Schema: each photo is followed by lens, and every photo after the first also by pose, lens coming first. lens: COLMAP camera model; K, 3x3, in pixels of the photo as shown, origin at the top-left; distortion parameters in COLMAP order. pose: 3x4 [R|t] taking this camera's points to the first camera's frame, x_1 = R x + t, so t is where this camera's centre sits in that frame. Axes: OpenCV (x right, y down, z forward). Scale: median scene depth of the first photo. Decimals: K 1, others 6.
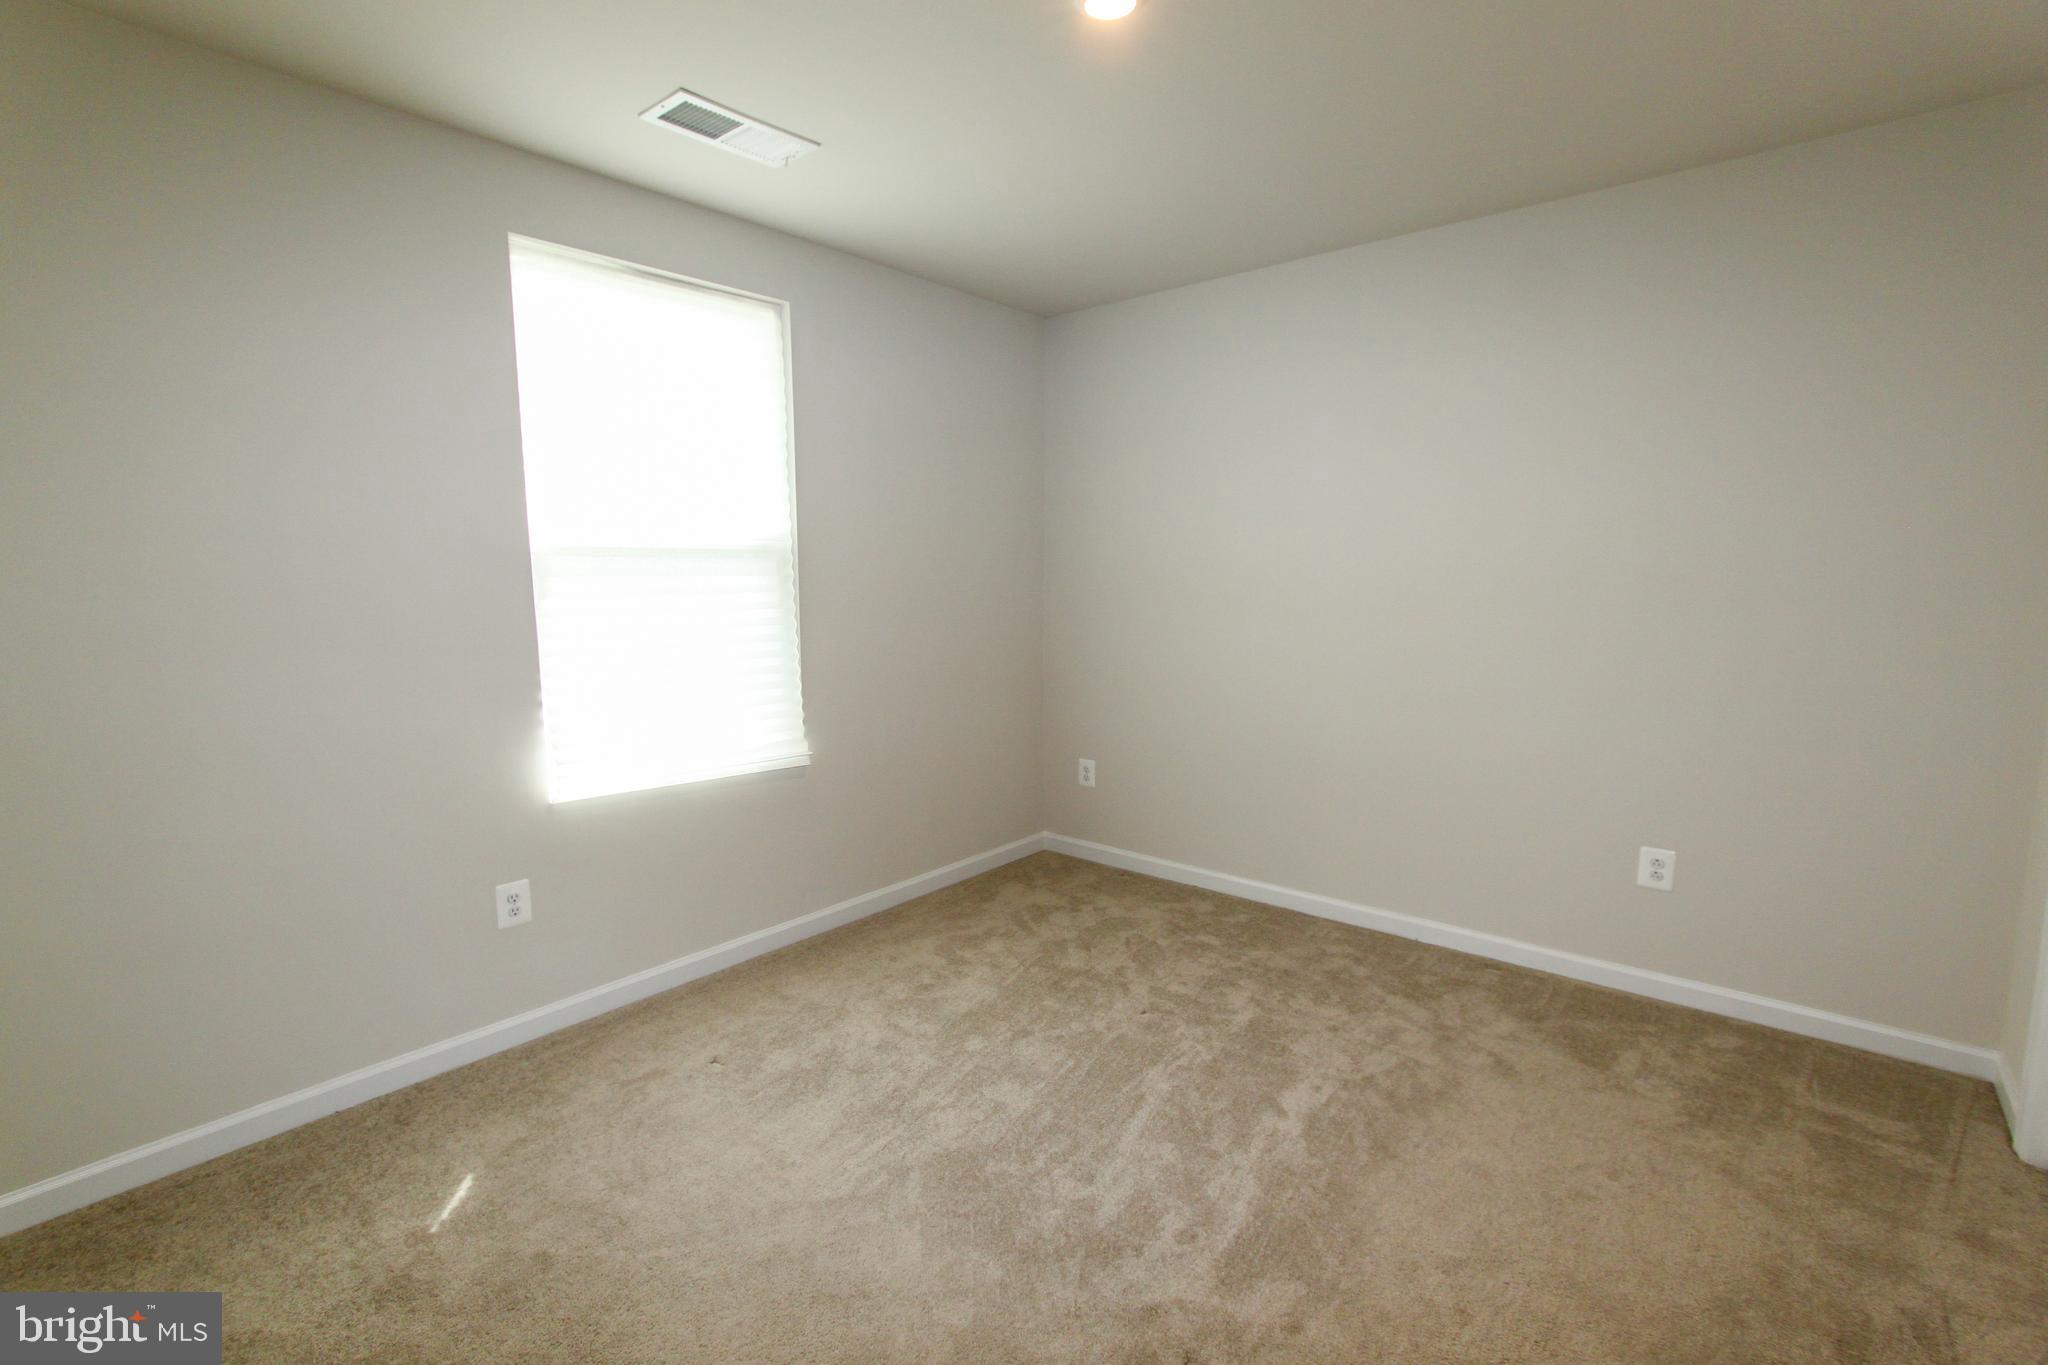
lens RADIAL K [[942.4, 0, 1023.3], [0, 942.4, 683.7], [0, 0, 1]] dist [0.010032, 0.000366]
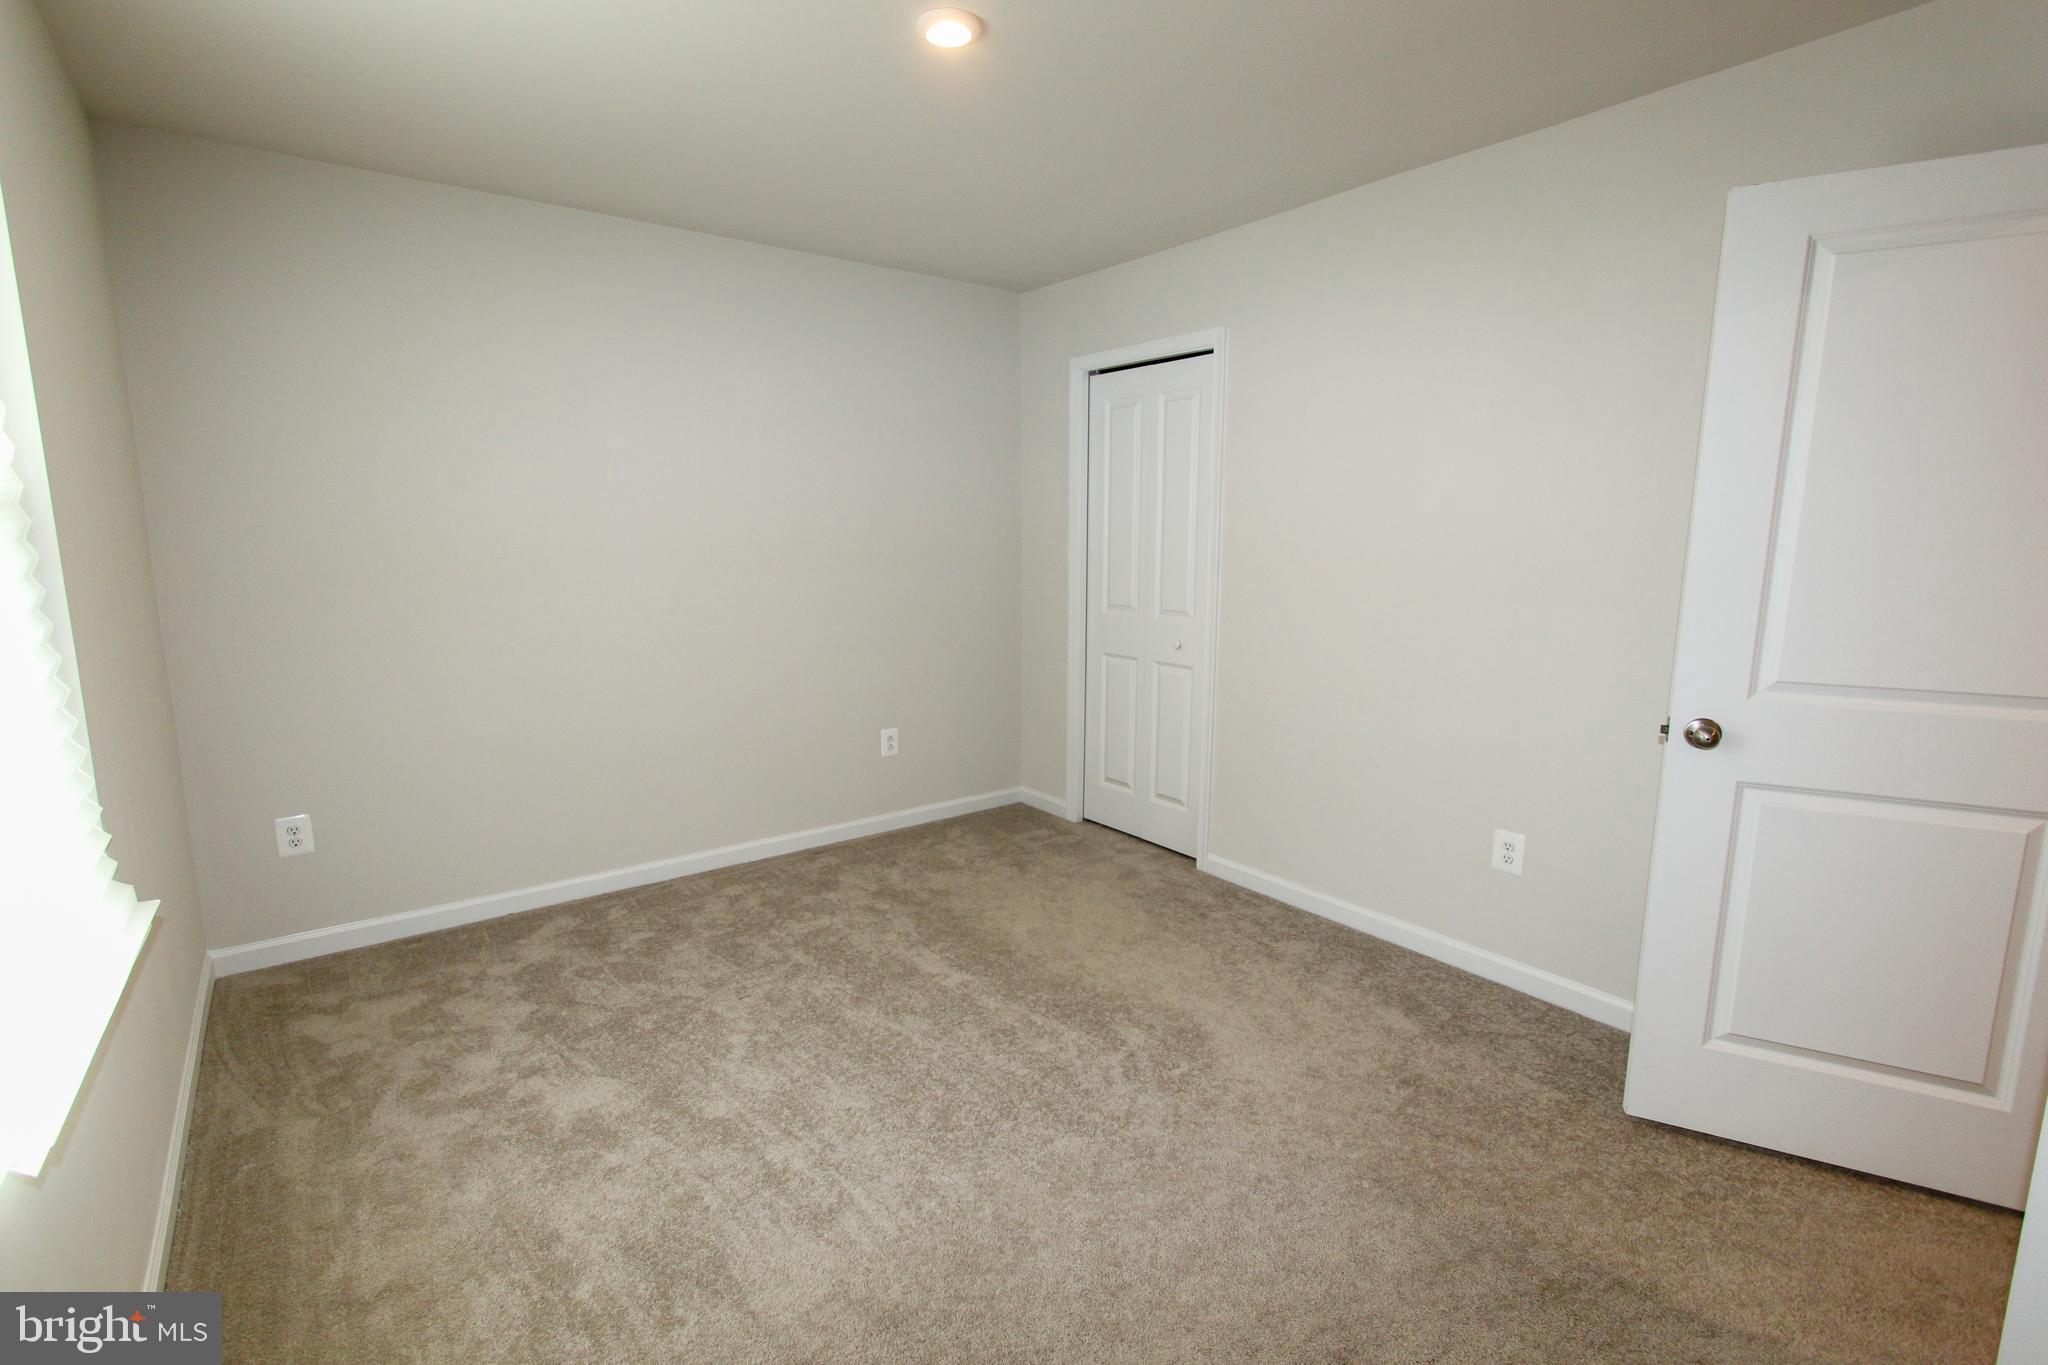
lens RADIAL K [[942.4, 0, 1017.7], [0, 942.4, 684.5], [0, 0, 1]] dist [0.010032, 0.000366]
pose [[0.208109, -0.155950, 0.965593, -0.633492], [0.113643, 0.984377, 0.134491, -0.062199], [-0.971481, 0.081744, 0.222580, 0.436826]]
